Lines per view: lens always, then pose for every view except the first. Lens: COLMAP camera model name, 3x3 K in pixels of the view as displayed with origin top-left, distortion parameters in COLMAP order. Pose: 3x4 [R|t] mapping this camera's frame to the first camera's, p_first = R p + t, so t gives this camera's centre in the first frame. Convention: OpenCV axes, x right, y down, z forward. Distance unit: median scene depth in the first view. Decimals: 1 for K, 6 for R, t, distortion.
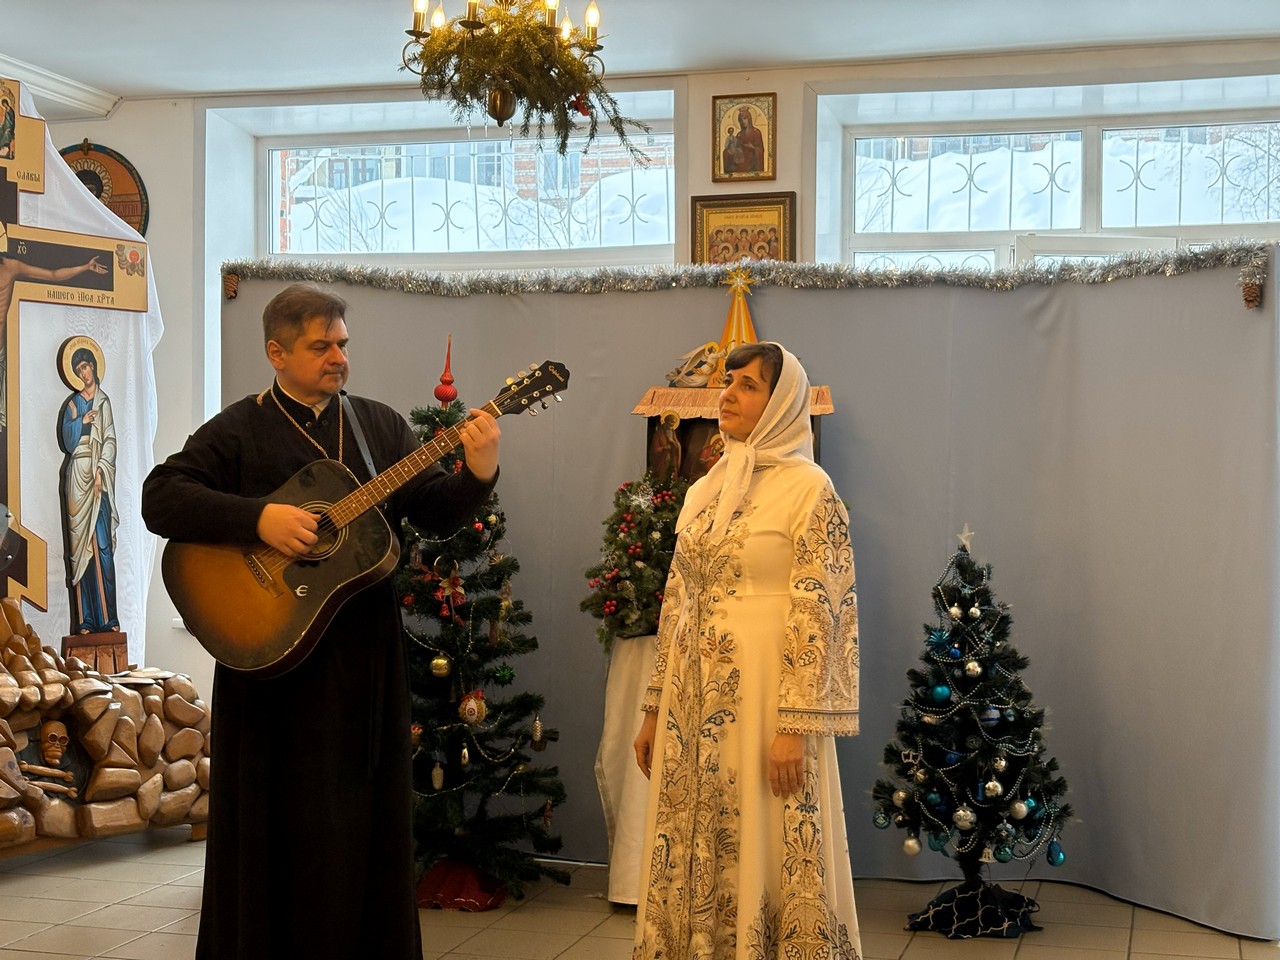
lens RADIAL K [[2067.6, 0, 648.7], [0, 2067.6, 493.6], [0, 0, 1]] dist [0.121646, 0.000000]
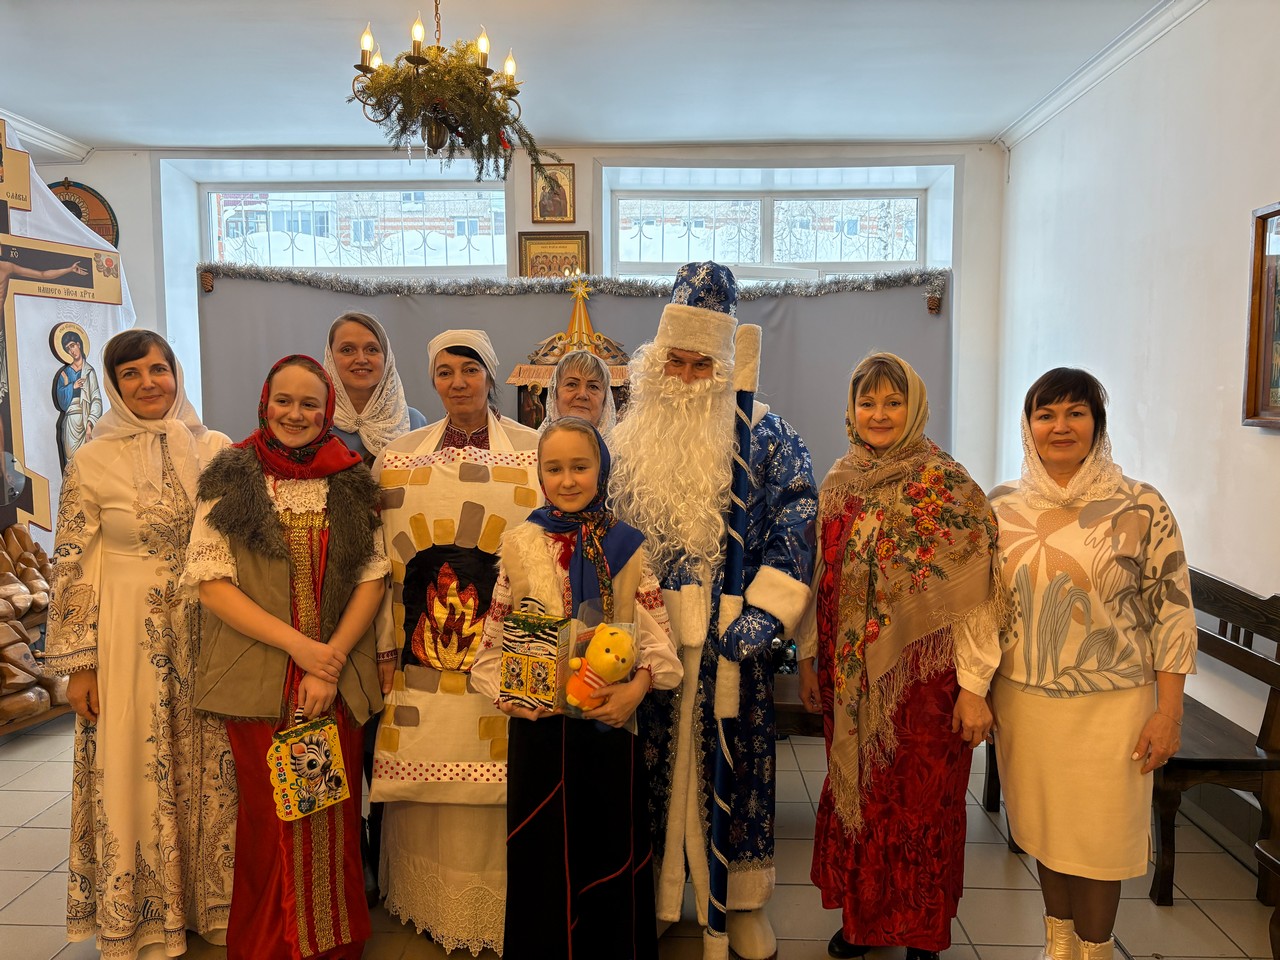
lens RADIAL K [[1027.7, 0, 647.7], [0, 1027.7, 487.8], [0, 0, 1]] dist [0.058051, -0.046754]
pose [[0.973019, -0.025490, 0.229312, -0.071583], [0.006986, 0.996678, 0.081144, -0.022671], [-0.230618, -0.077353, 0.969965, 0.277062]]
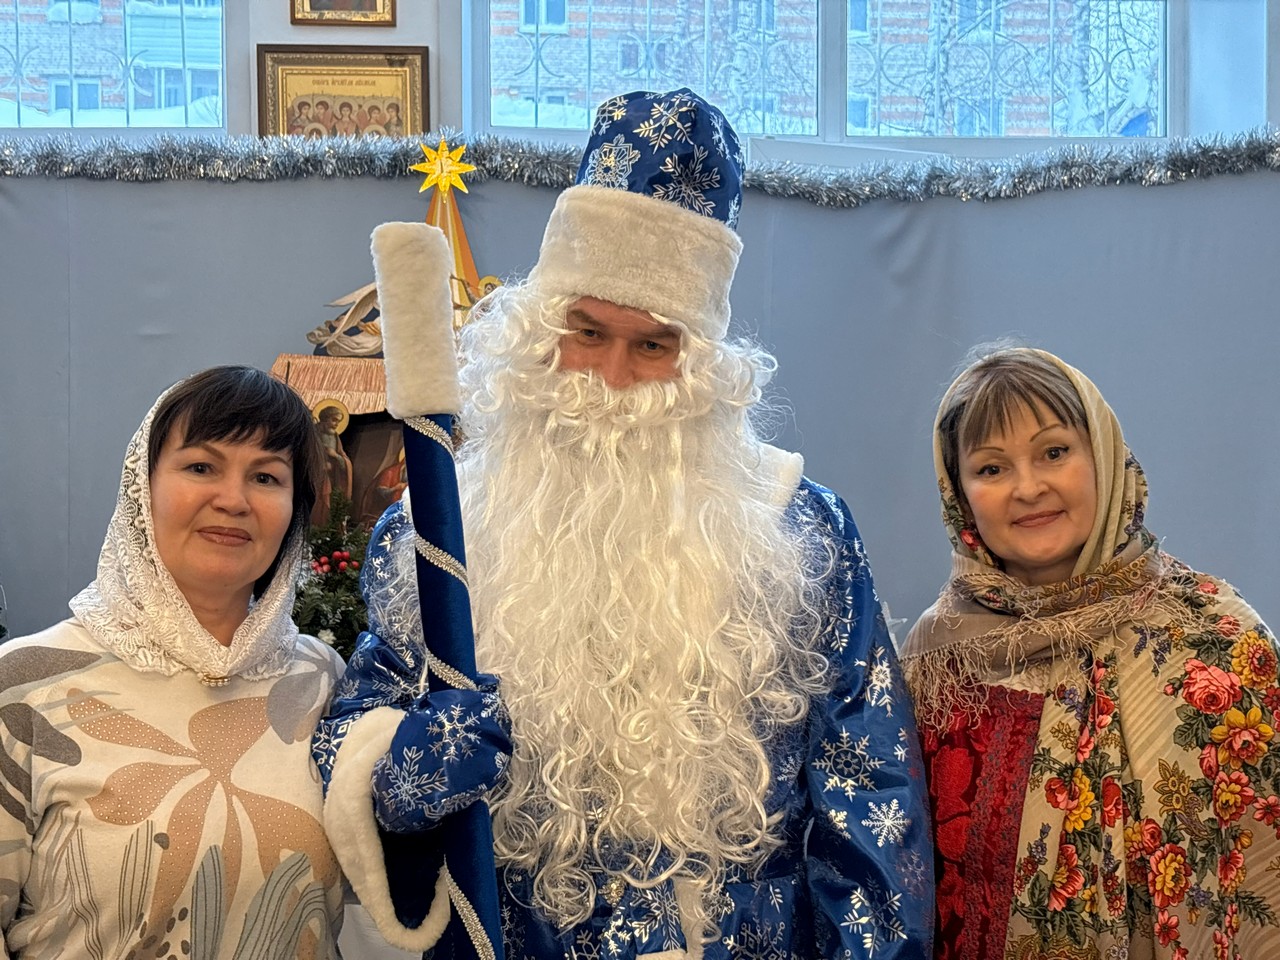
lens RADIAL K [[2067.6, 0, 644.3], [0, 2067.6, 485.2], [0, 0, 1]] dist [0.121646, 0.000000]
pose [[0.944732, -0.005361, 0.327799, -0.083388], [0.002827, 0.999962, 0.008204, -0.020157], [-0.327830, -0.006824, 0.944712, 0.426815]]
